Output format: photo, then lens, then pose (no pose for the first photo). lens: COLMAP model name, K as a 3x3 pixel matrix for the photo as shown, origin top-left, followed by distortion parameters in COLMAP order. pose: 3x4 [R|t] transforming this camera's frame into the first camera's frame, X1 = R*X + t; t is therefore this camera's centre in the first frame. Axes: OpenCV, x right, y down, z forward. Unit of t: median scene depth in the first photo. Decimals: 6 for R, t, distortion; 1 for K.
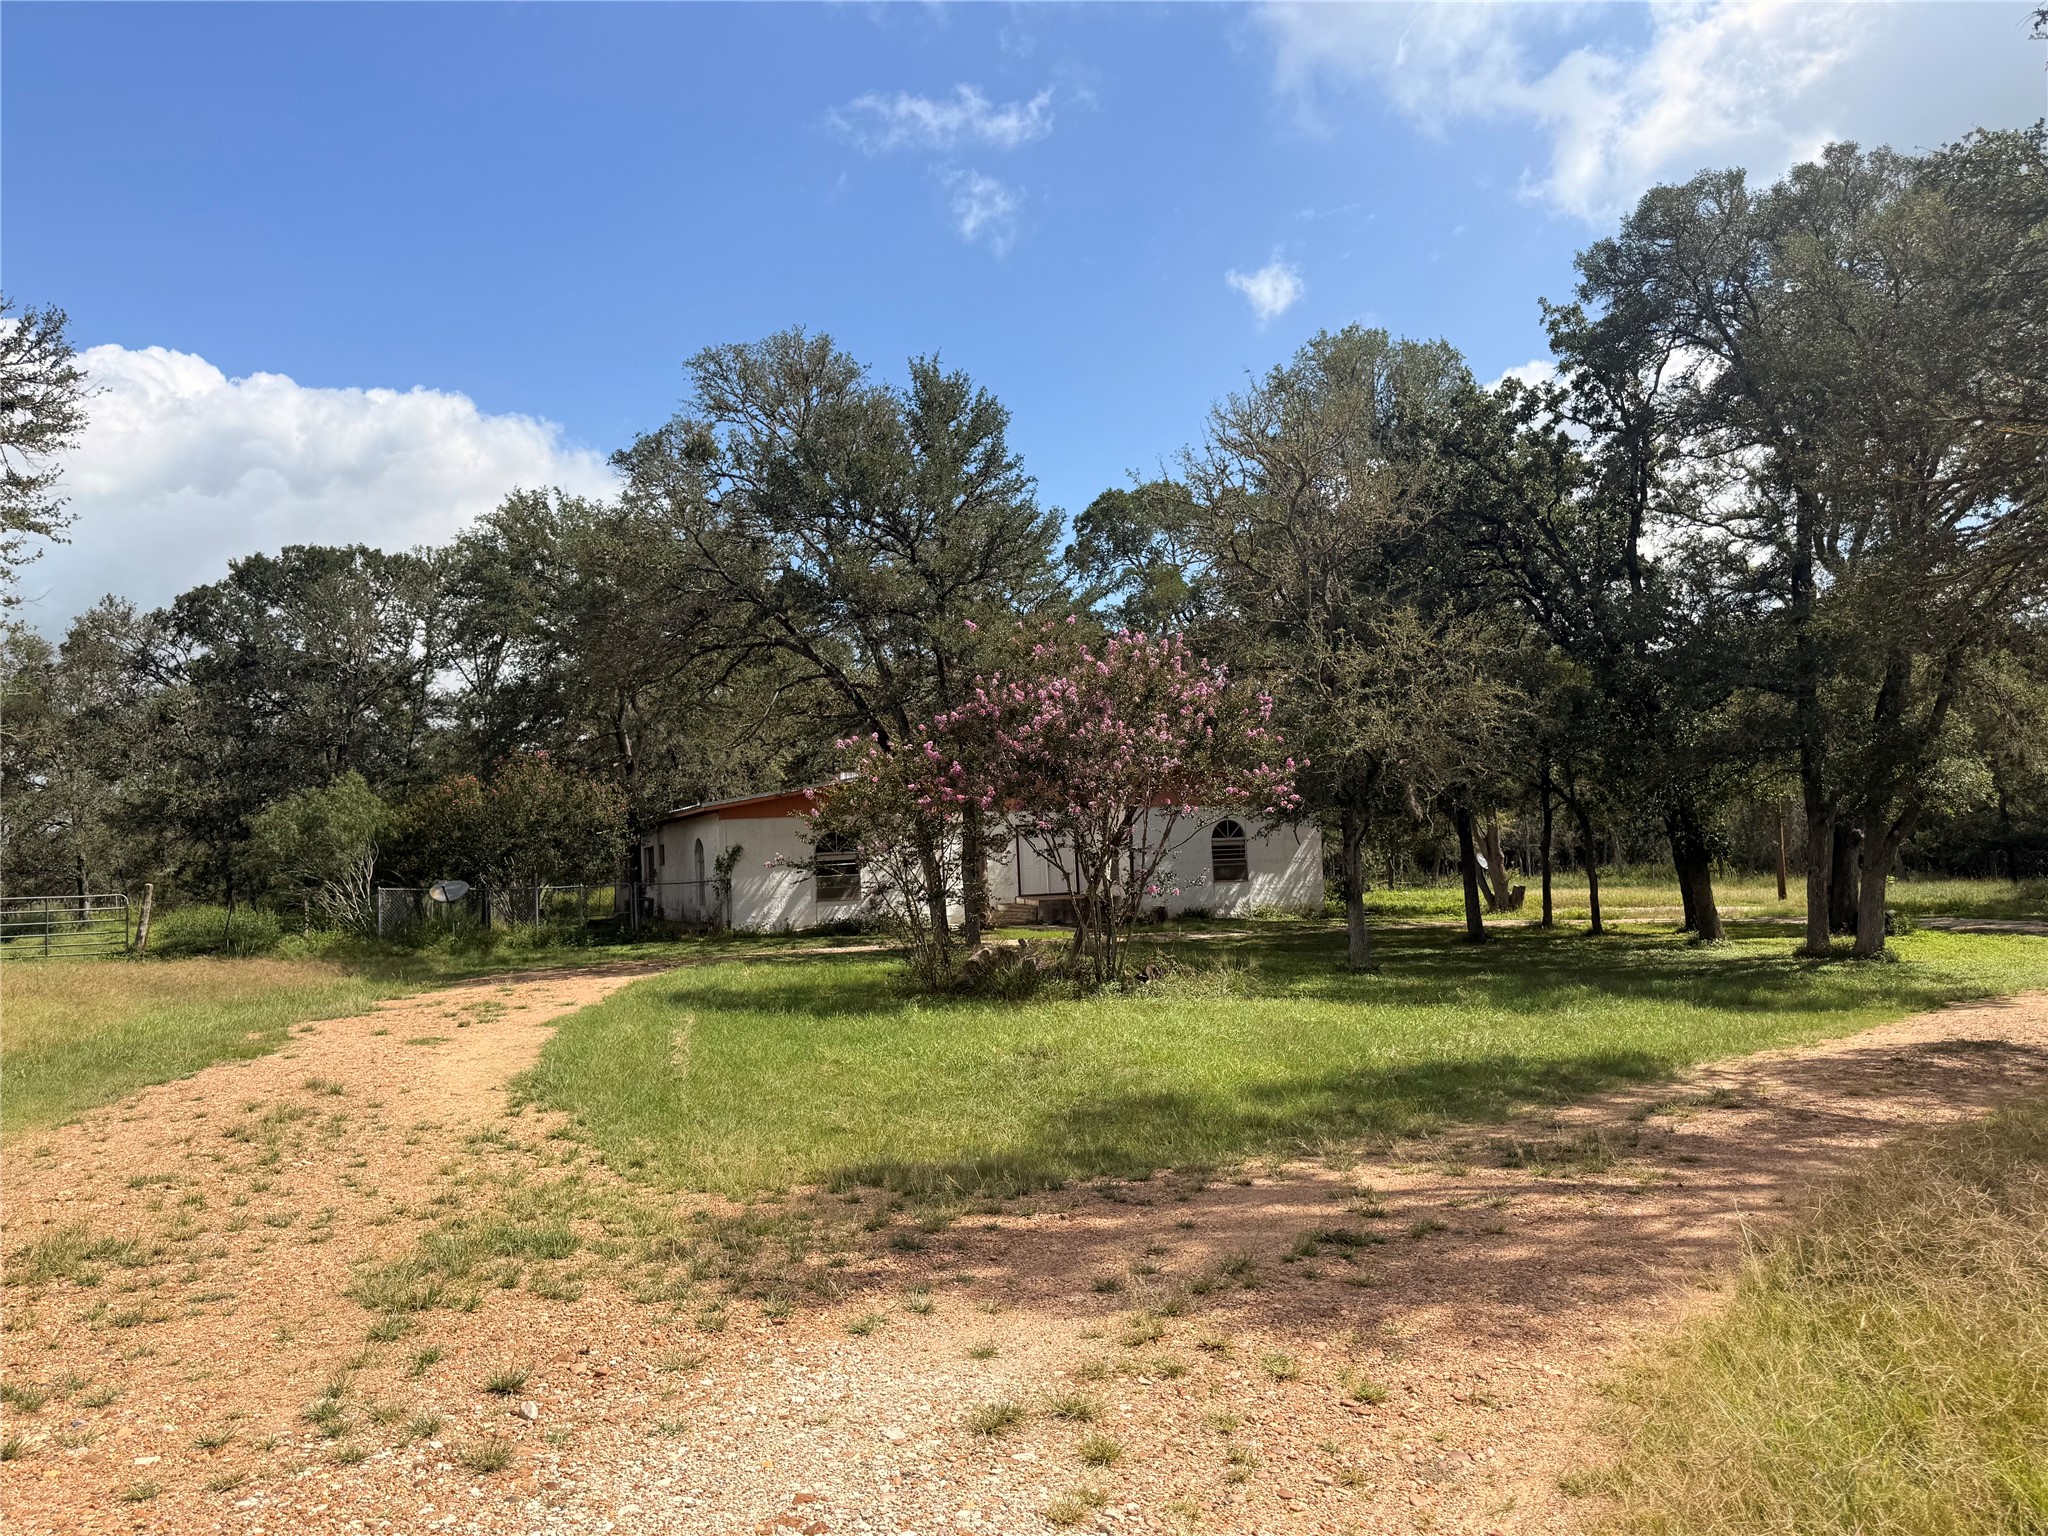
lens RADIAL K [[1449.5, 0, 1024.0], [0, 1449.5, 768.0], [0, 0, 1]] dist [0.074297, -0.126250]
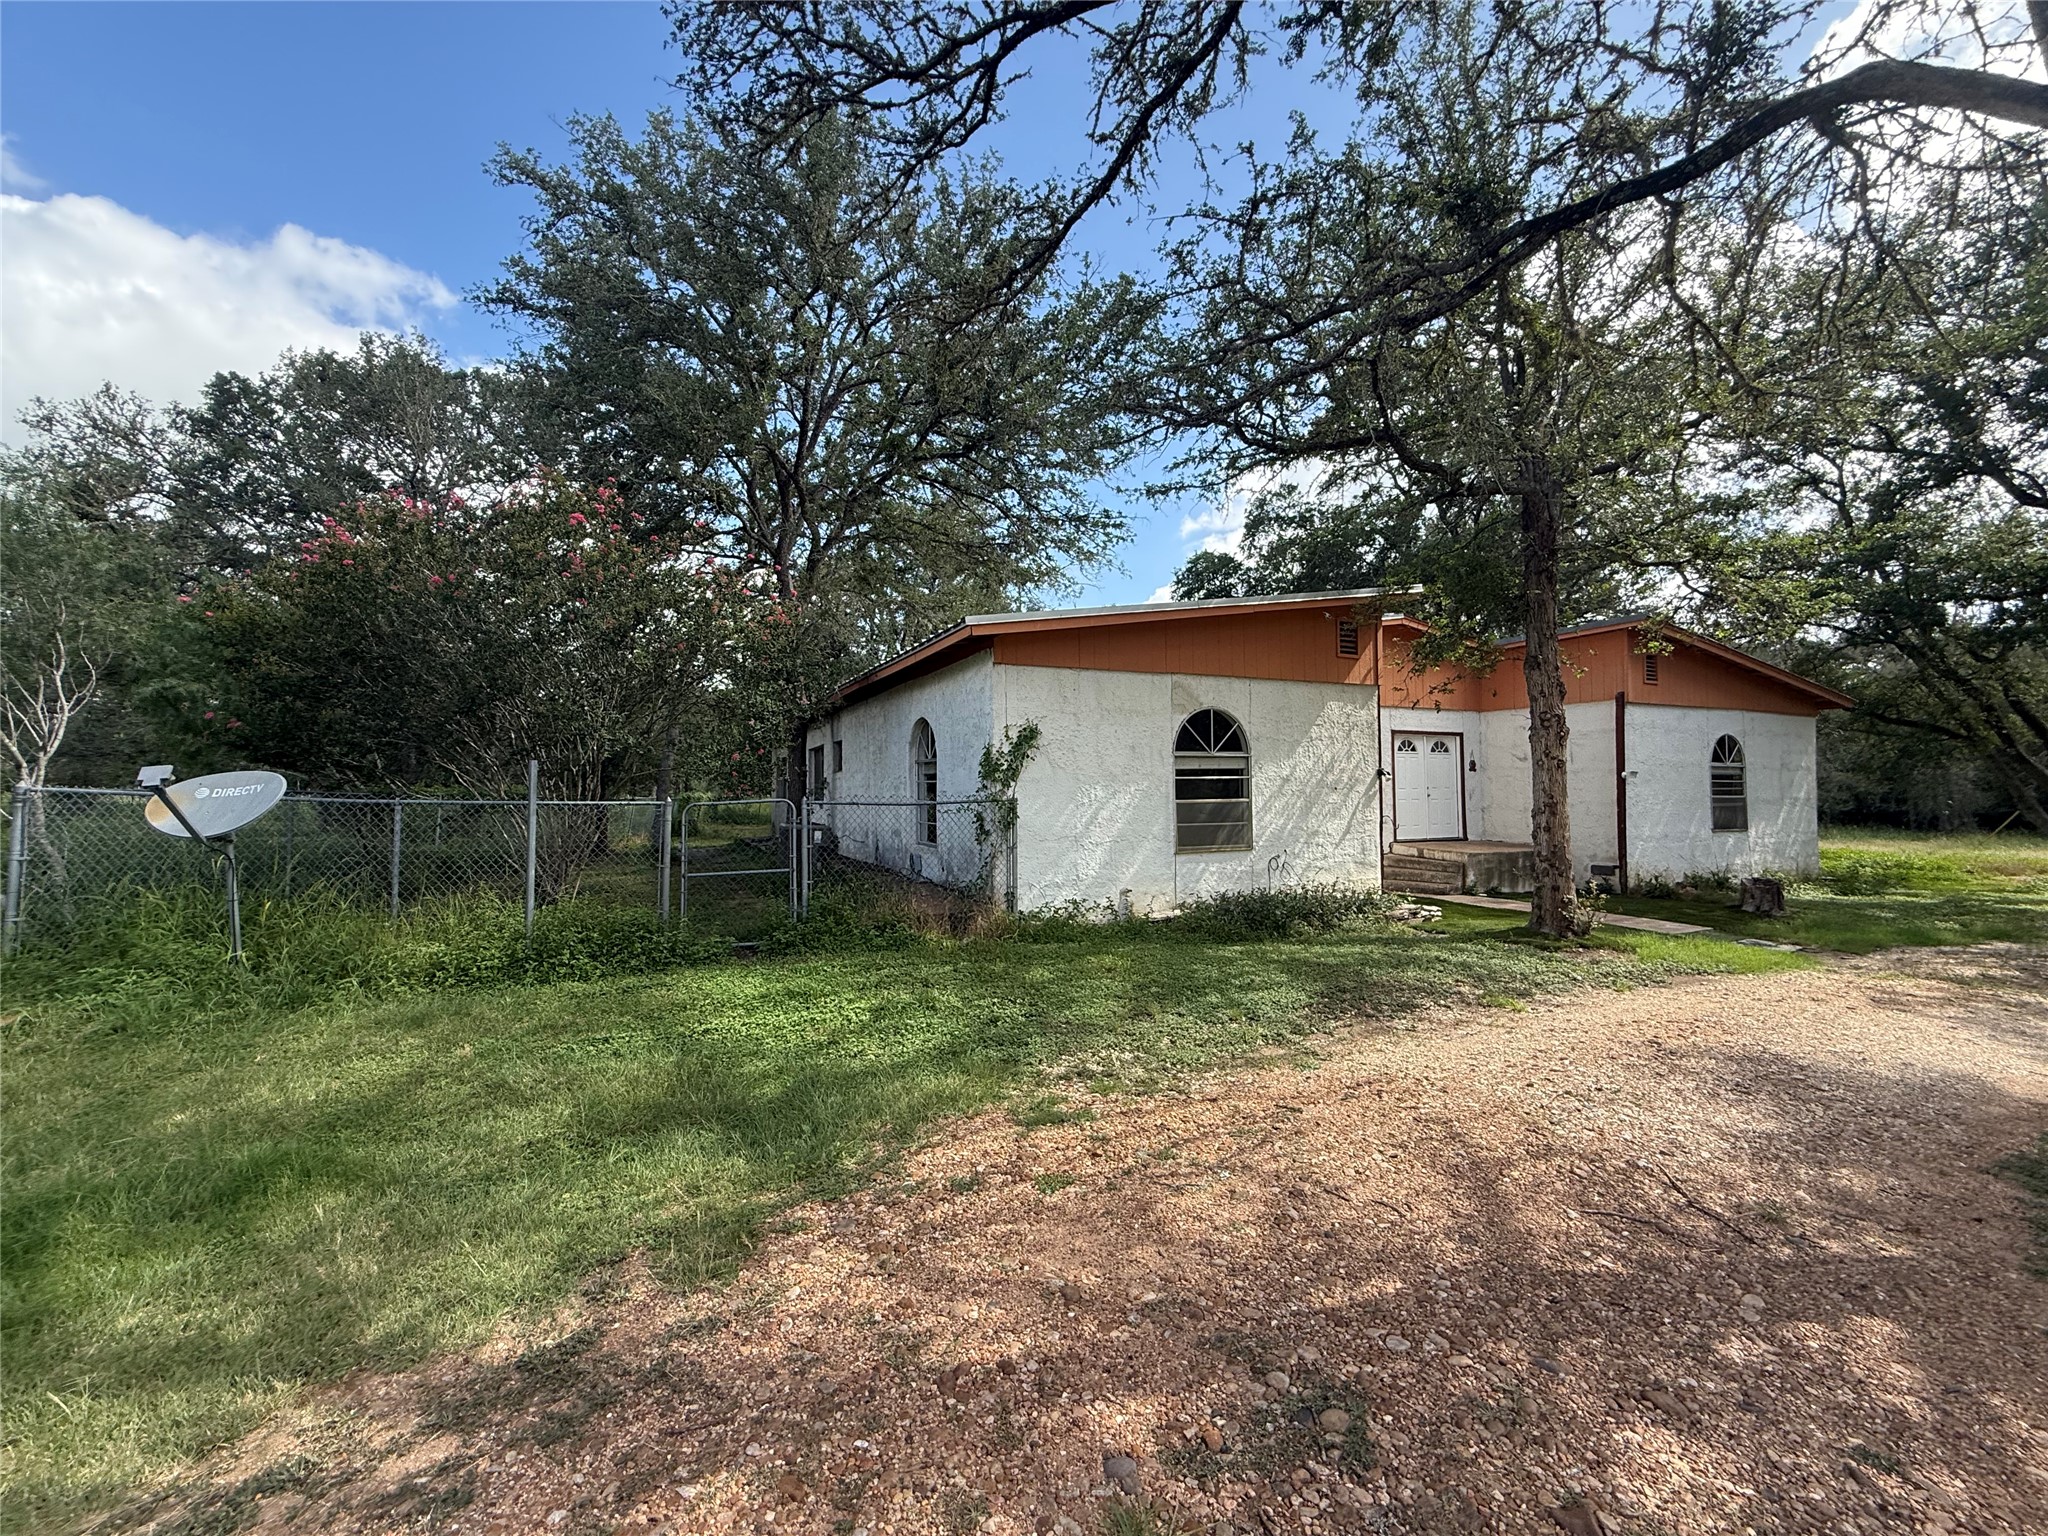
lens RADIAL K [[822.3, 0, 1013.3], [0, 822.3, 759.9], [0, 0, 1]] dist [-0.009895, -0.000137]
pose [[0.999231, 0.038893, 0.004998, -0.339476], [-0.039012, 0.998885, 0.026603, 0.096072], [-0.003958, -0.026777, 0.999634, 1.243923]]
